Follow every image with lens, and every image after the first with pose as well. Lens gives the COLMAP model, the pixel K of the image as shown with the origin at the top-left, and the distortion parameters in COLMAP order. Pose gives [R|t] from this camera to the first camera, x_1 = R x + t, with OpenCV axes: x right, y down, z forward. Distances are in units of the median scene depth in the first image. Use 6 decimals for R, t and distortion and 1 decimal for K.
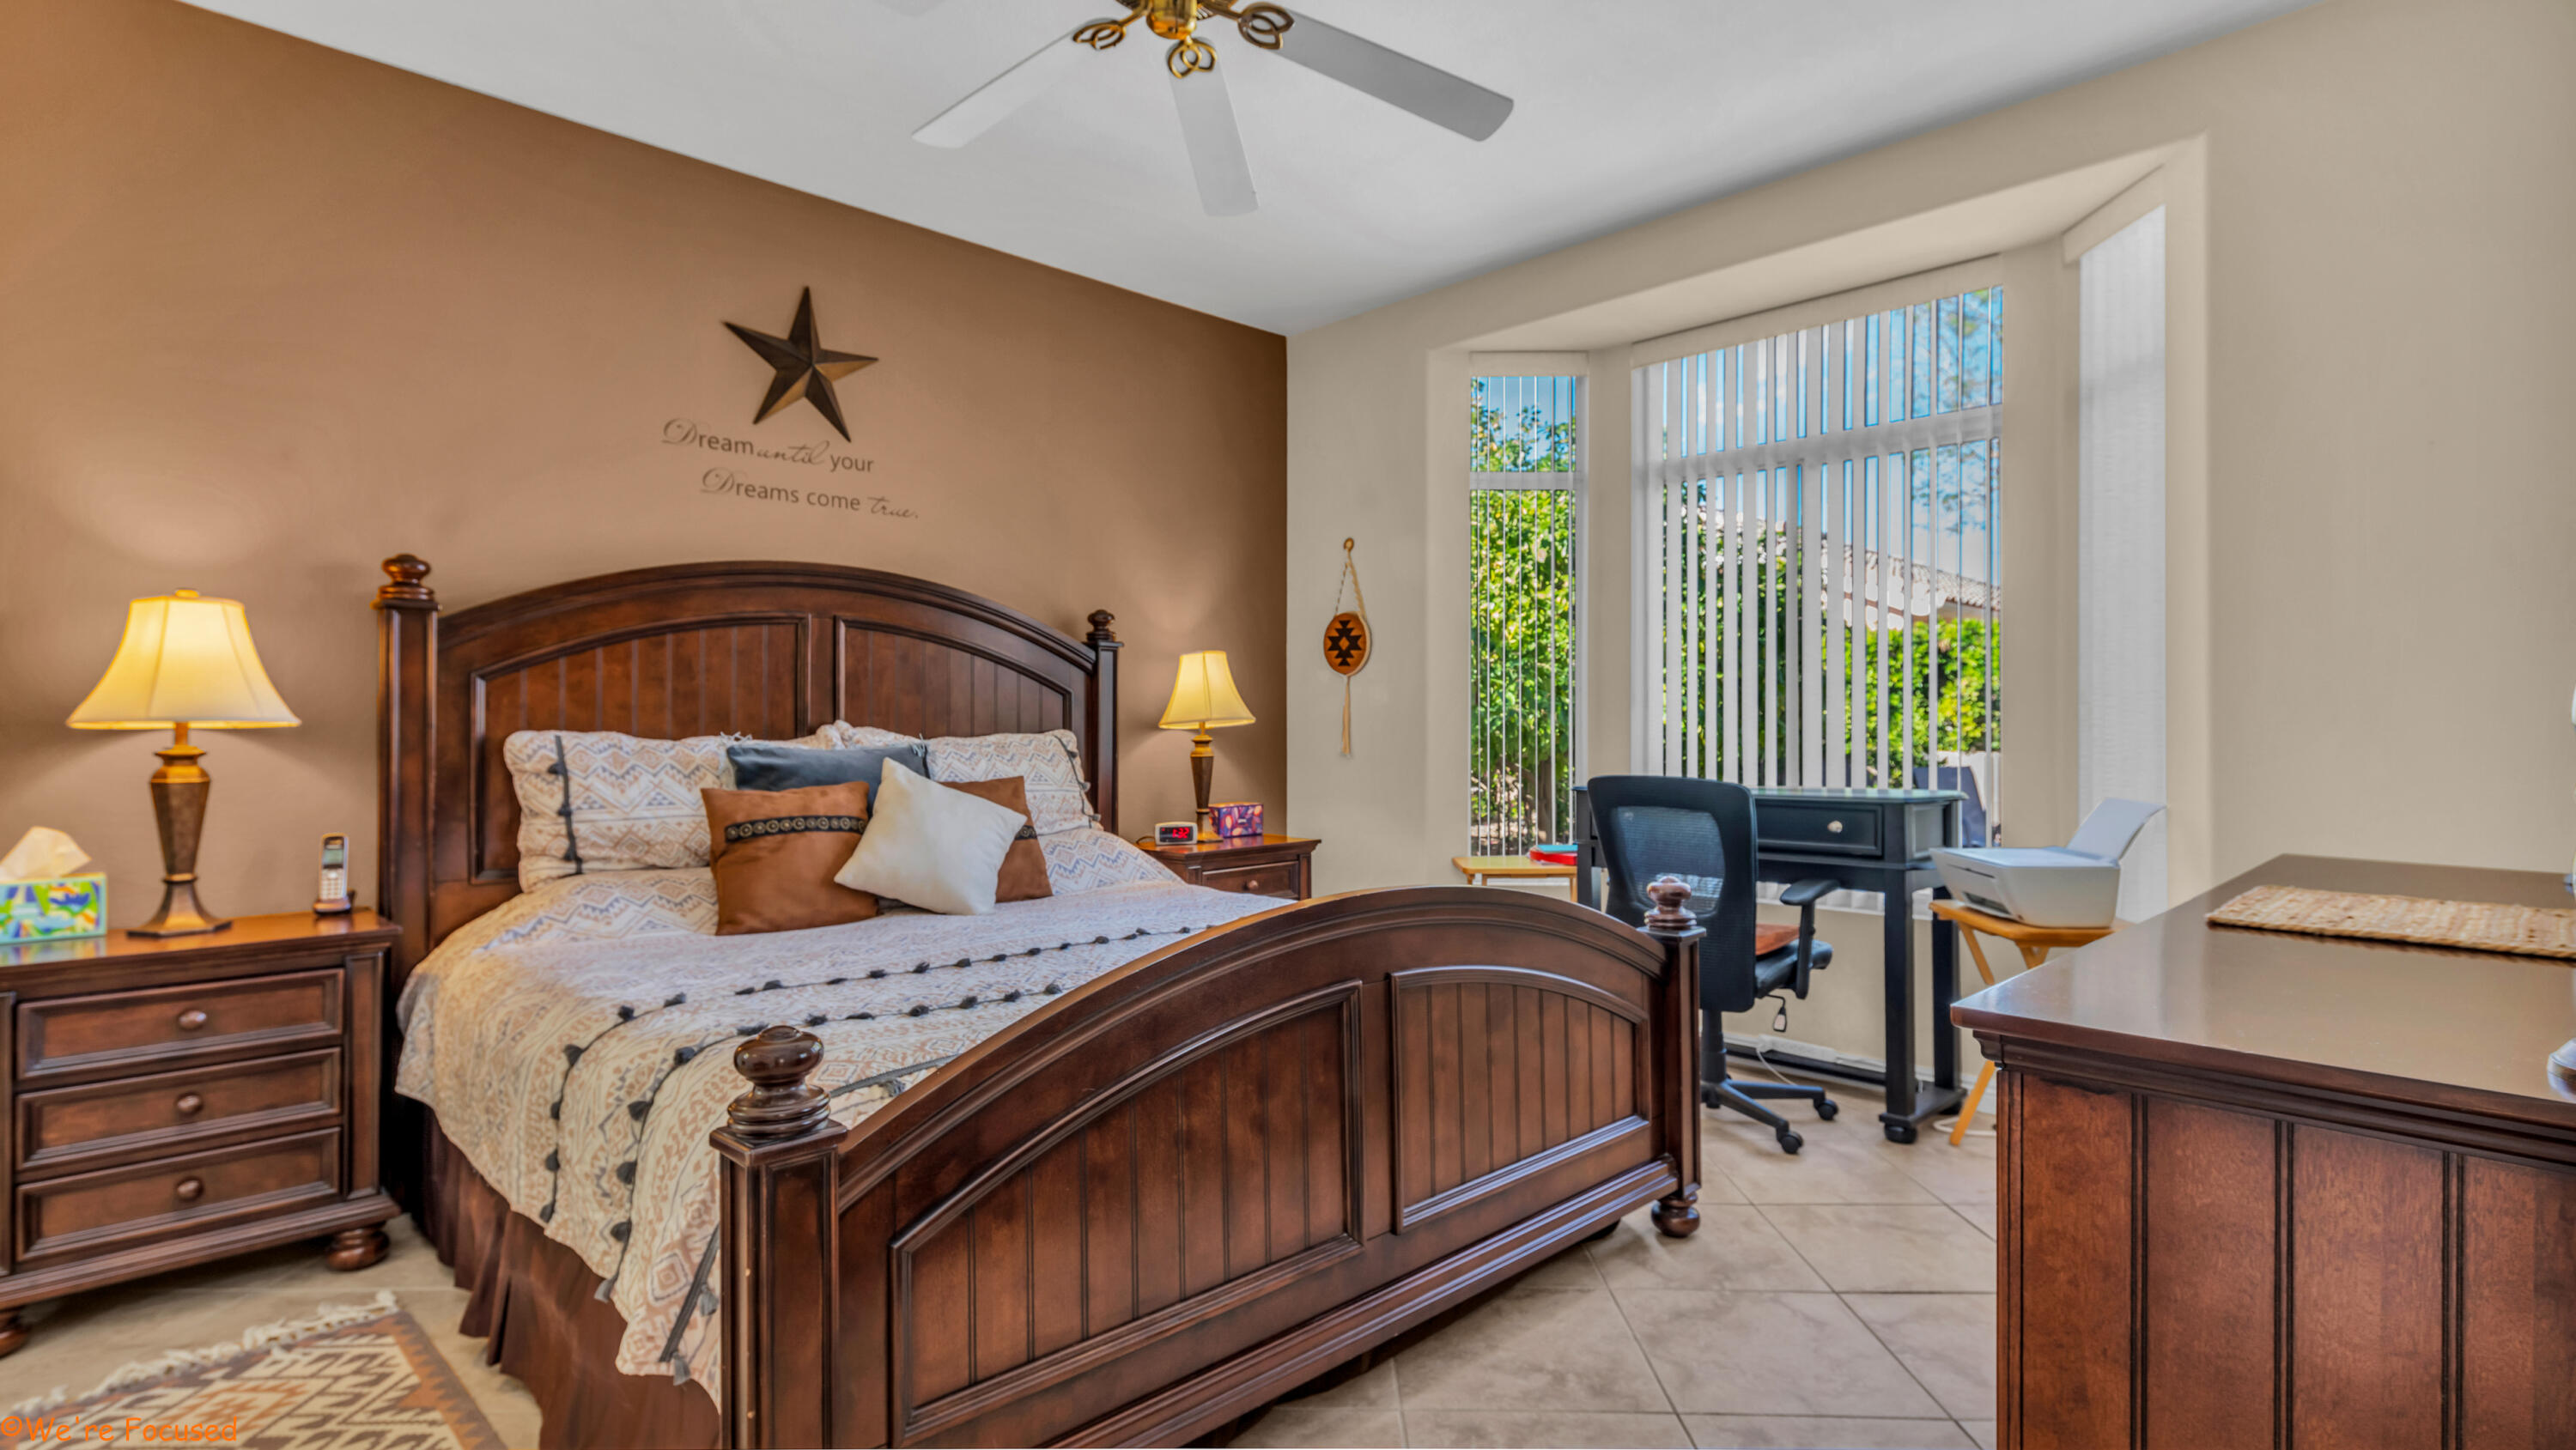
lens RADIAL K [[1255.6, 0, 1295.9], [0, 1255.6, 725.4], [0, 0, 1]] dist [0.012985, -0.002750]
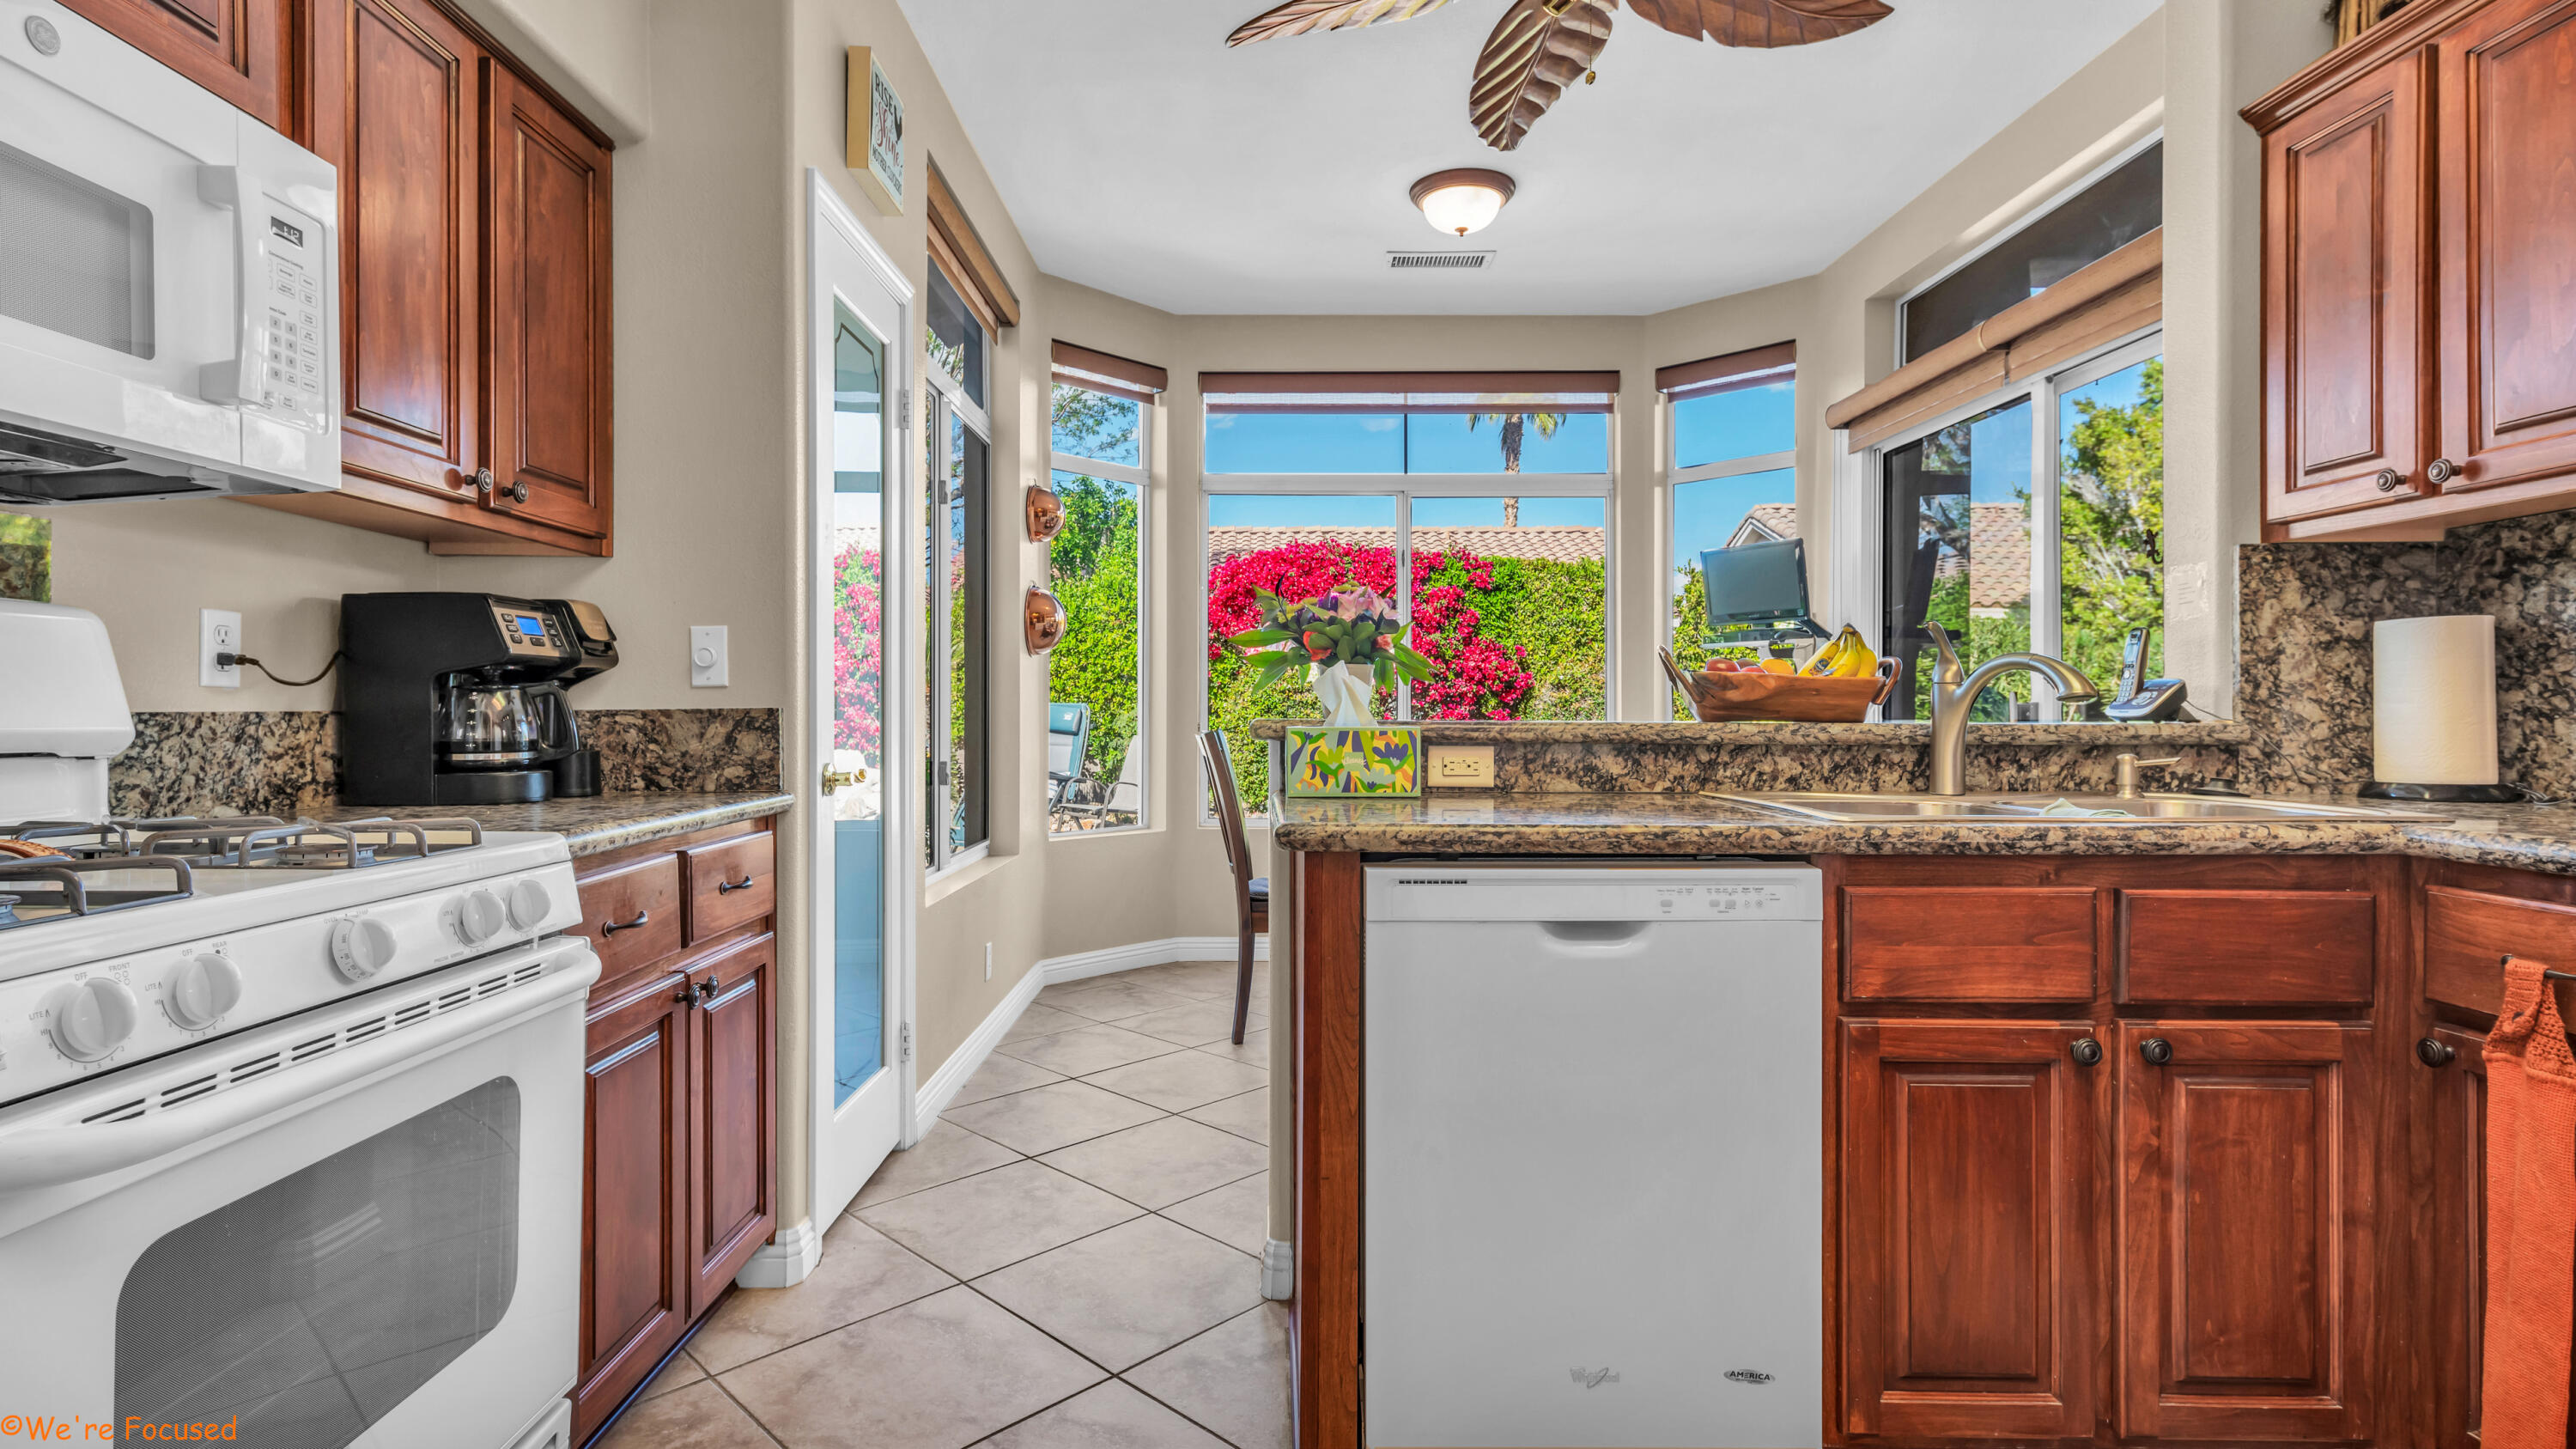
lens RADIAL K [[1241.5, 0, 1276.2], [0, 1241.5, 721.6], [0, 0, 1]] dist [-0.006018, -0.001581]
pose [[0.704945, 0.001099, -0.709261, -0.445311], [0.006014, 0.999954, 0.007527, 0.111981], [0.709236, -0.009571, 0.704906, 0.376224]]
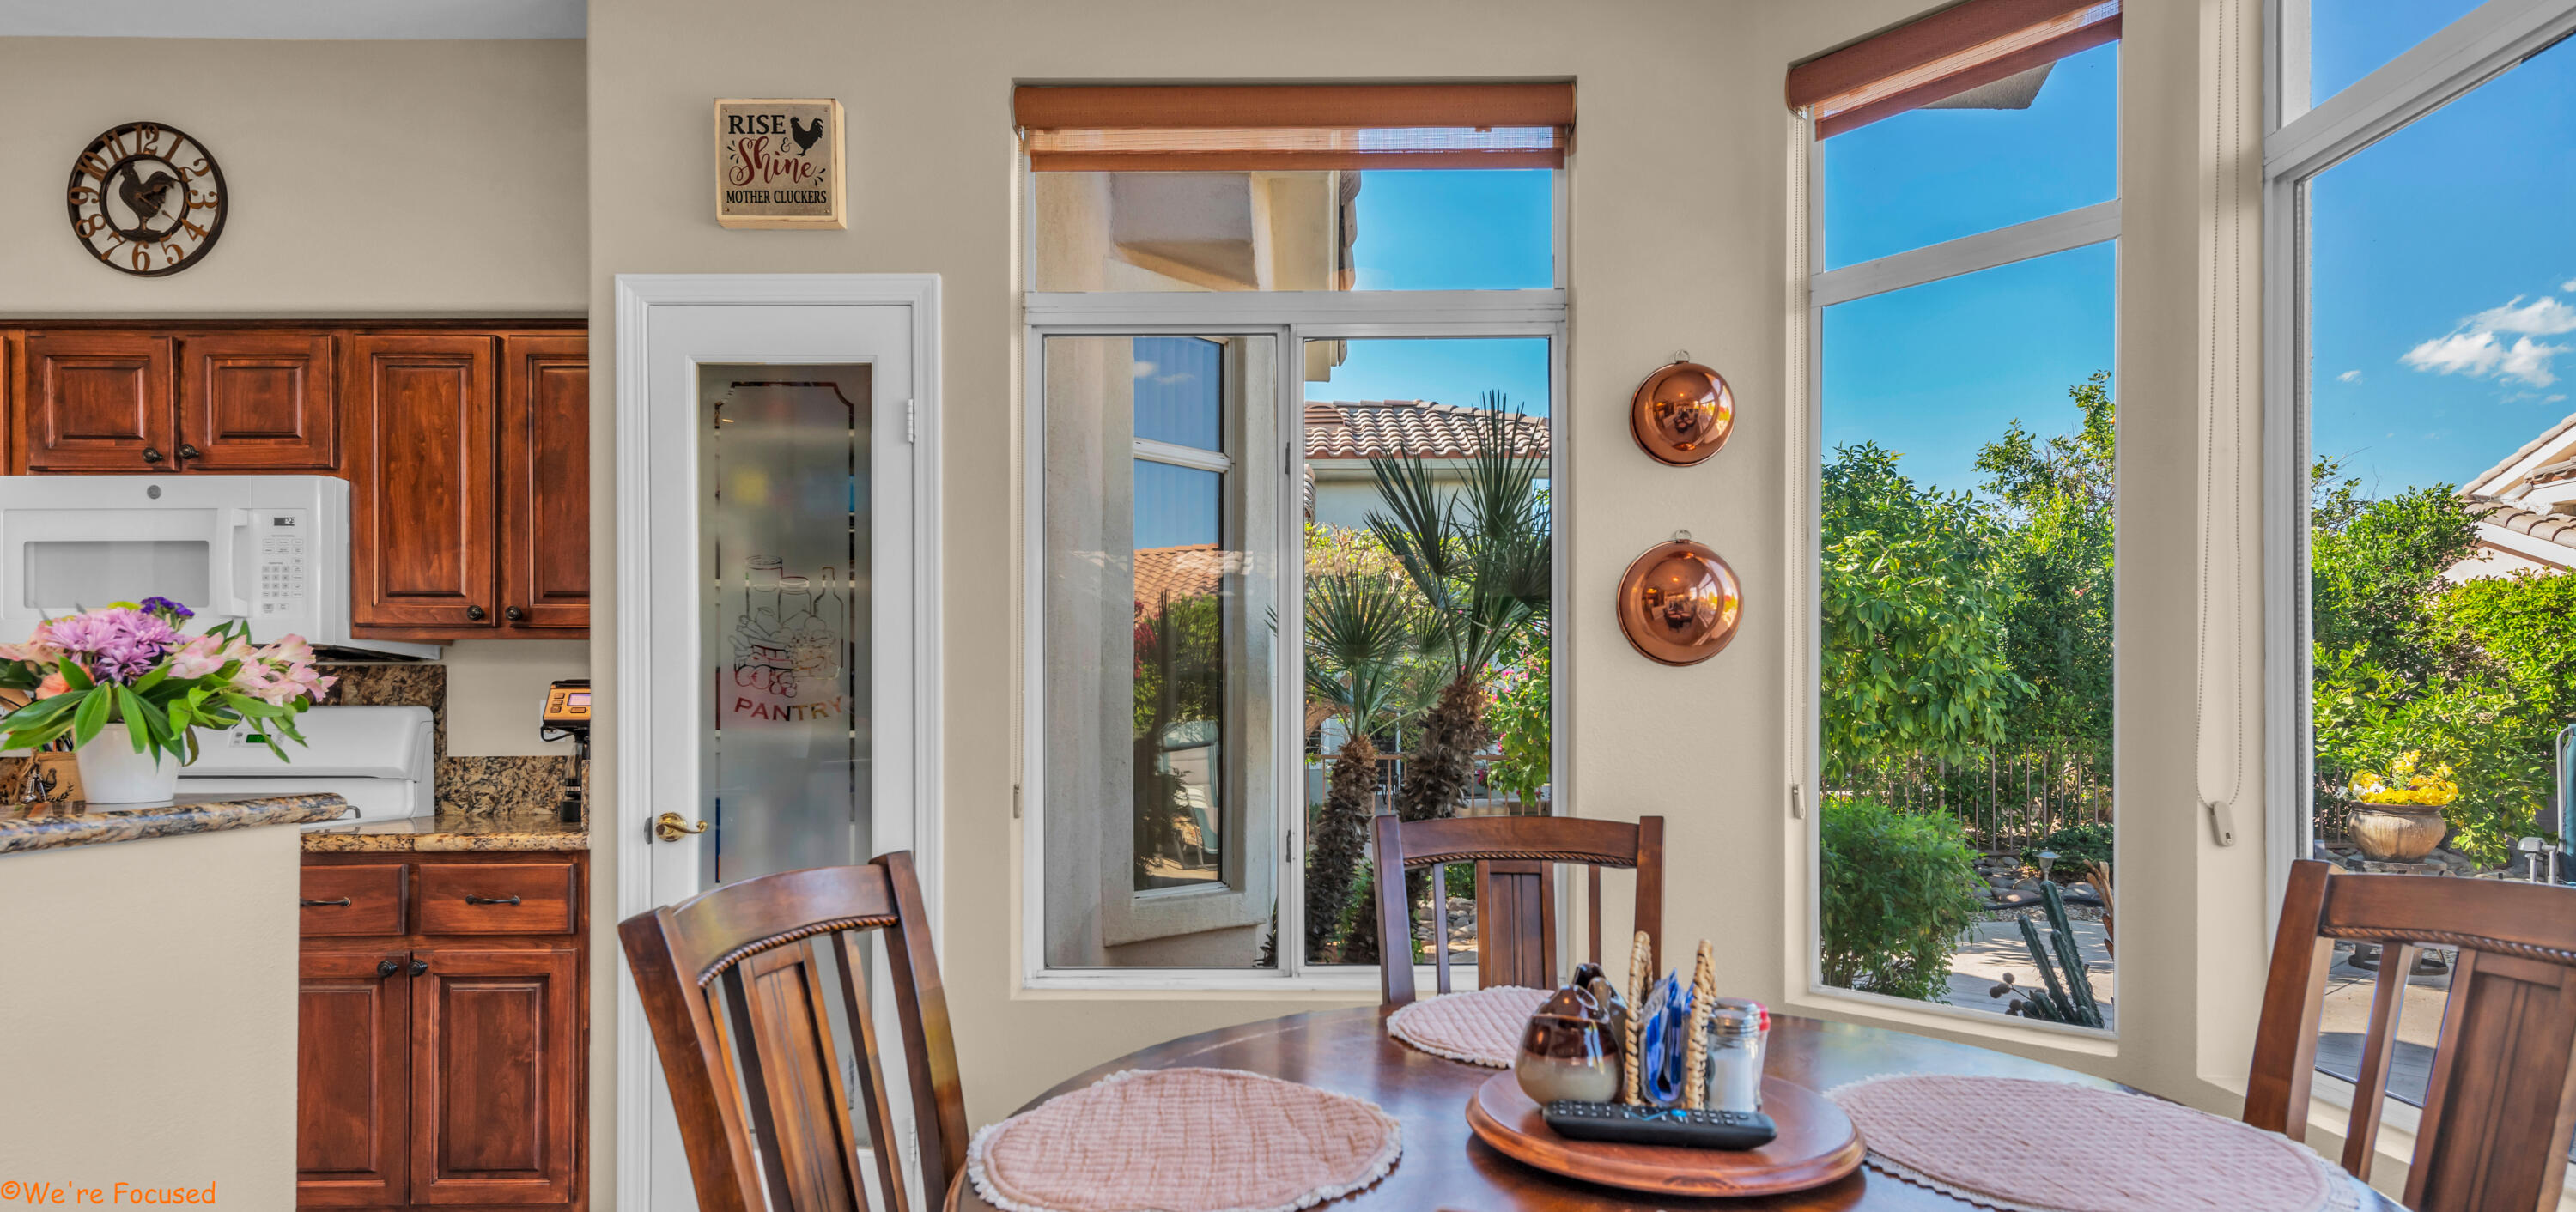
lens RADIAL K [[1264.9, 0, 1305.8], [0, 1264.9, 728.1], [0, 0, 1]] dist [0.008942, 0.000389]
pose [[-0.712835, 0.001999, -0.701329, -1.006491], [0.002631, 0.999997, 0.000177, 0.081495], [0.701327, -0.001719, -0.712838, 1.920518]]
